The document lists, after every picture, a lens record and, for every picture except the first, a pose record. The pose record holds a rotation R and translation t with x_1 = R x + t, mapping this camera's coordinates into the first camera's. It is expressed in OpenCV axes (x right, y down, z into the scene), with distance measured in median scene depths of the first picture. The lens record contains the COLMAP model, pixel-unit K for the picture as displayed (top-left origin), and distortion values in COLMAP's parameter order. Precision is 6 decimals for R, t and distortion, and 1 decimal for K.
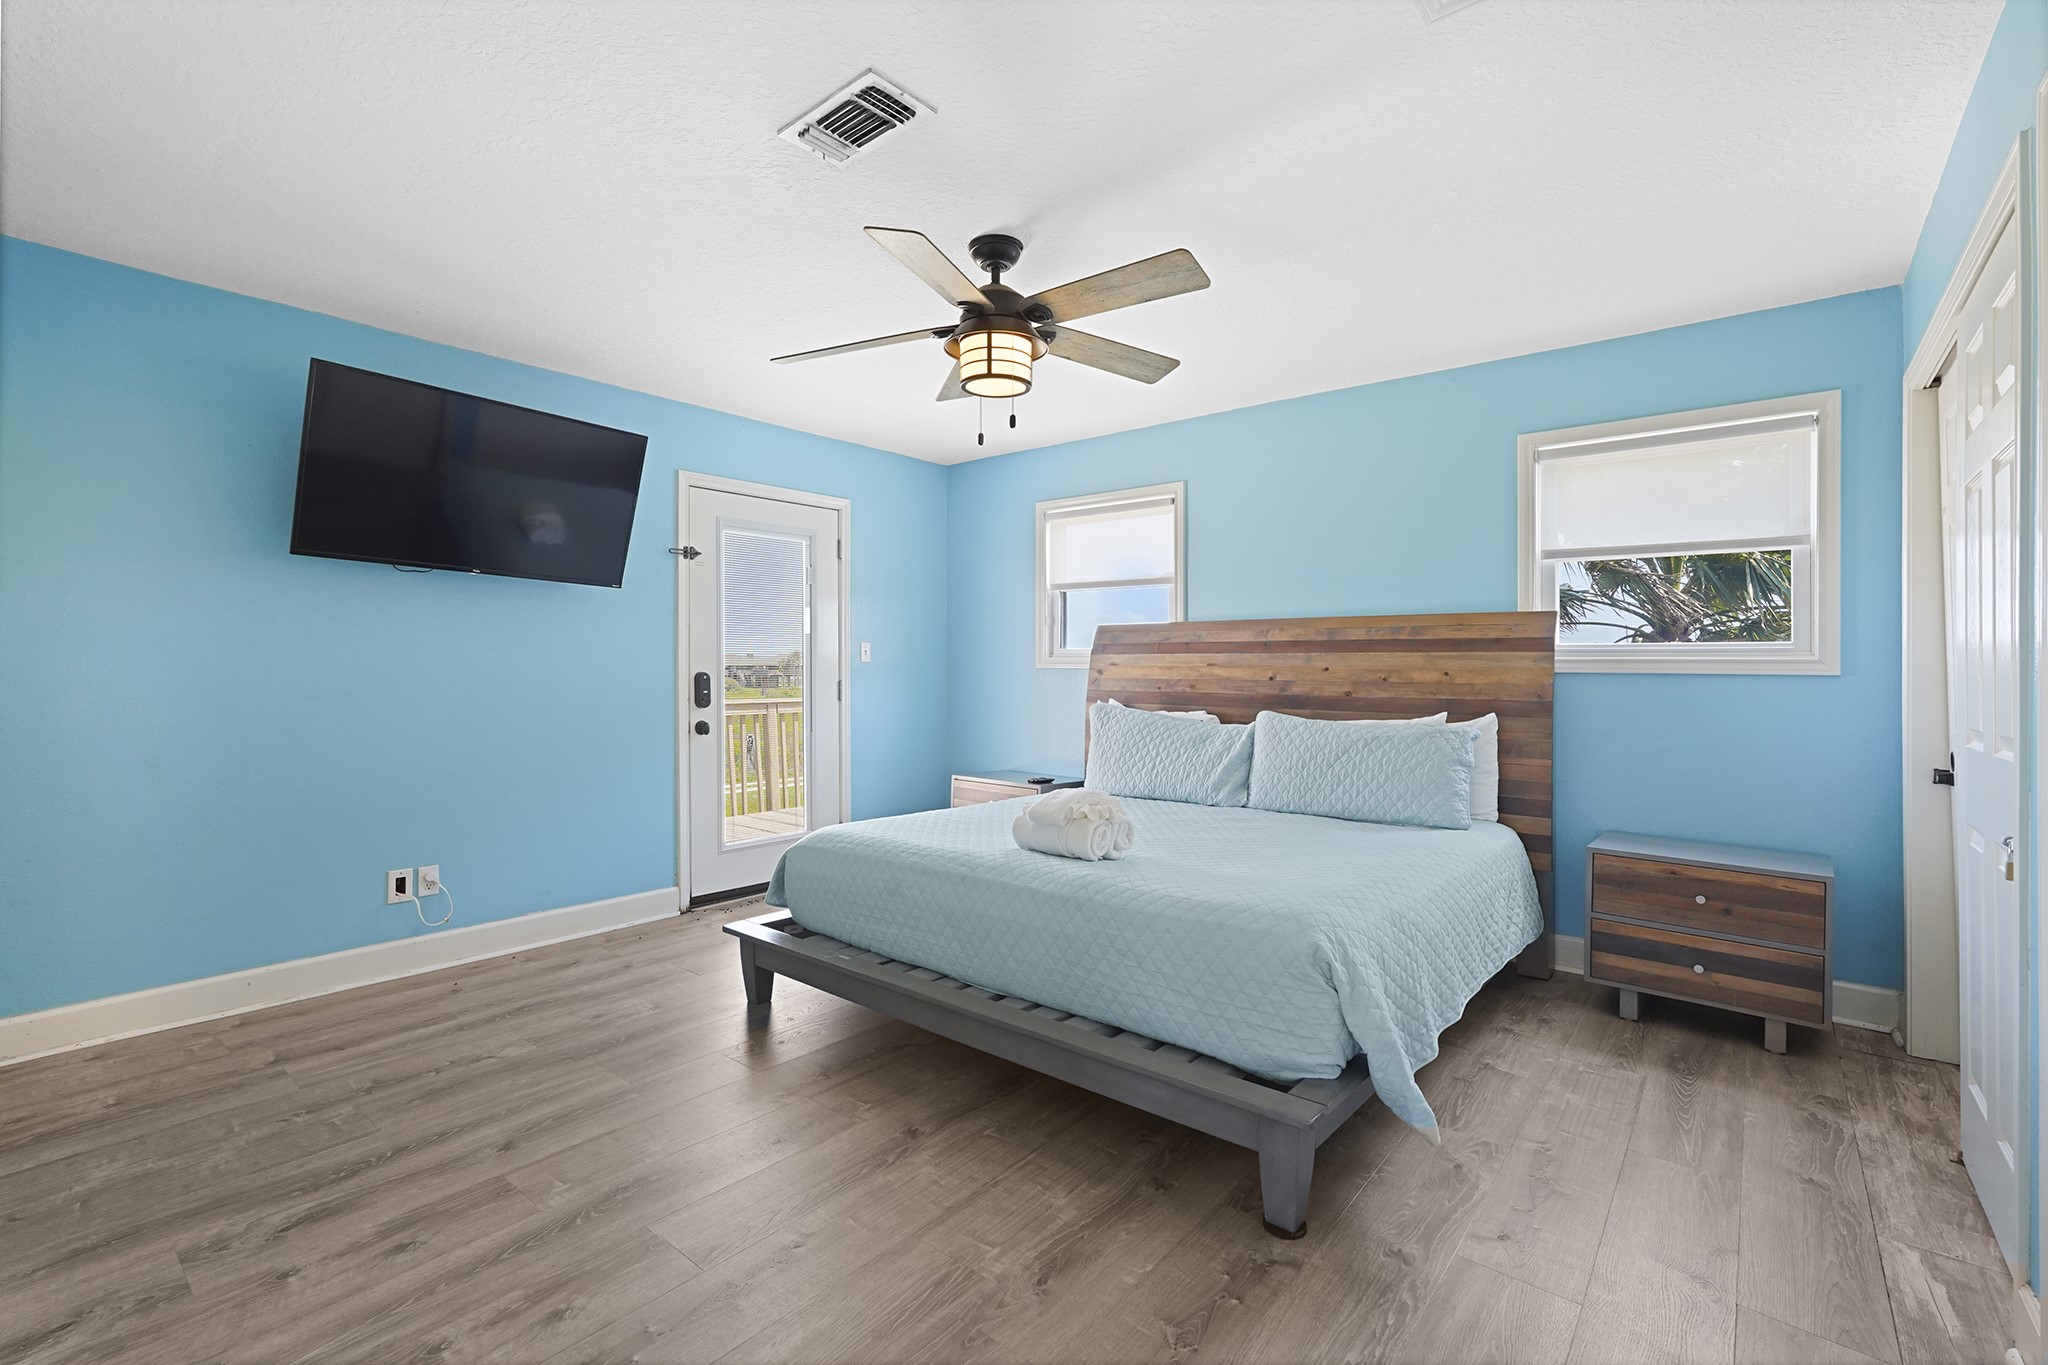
lens RADIAL K [[883.9, 0, 1018.3], [0, 883.9, 678.1], [0, 0, 1]] dist [-0.000353, -0.000041]
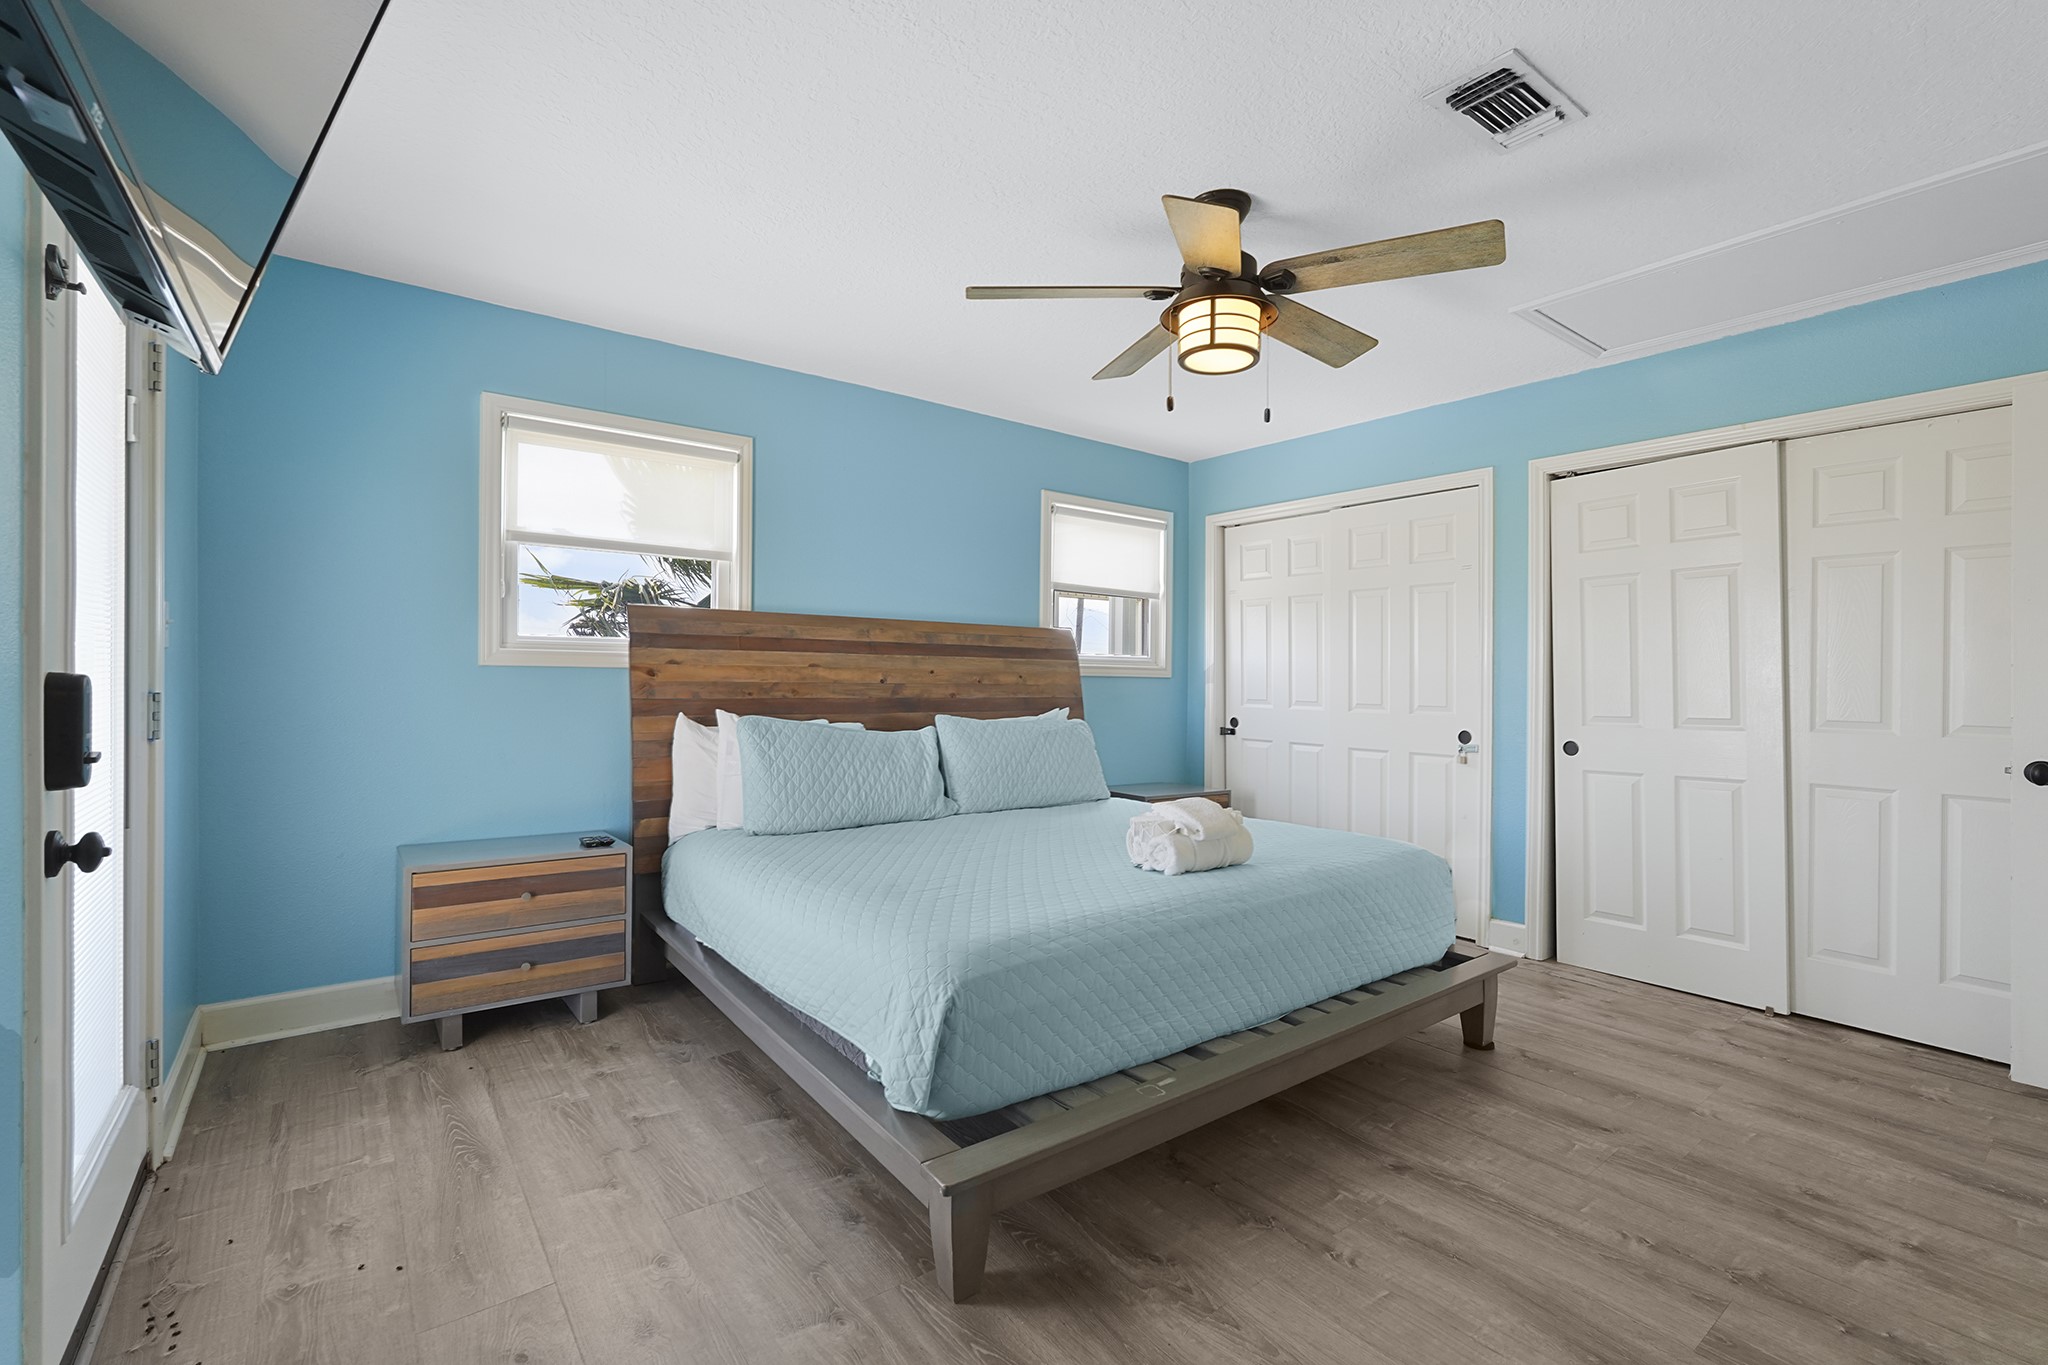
lens RADIAL K [[910.5, 0, 1029.4], [0, 910.5, 649.6], [0, 0, 1]] dist [0.001888, 0.000852]
pose [[0.223800, 0.038168, 0.973887, -0.639855], [0.009421, 0.999102, -0.041321, 0.008498], [-0.974590, 0.018422, 0.223239, 0.645613]]
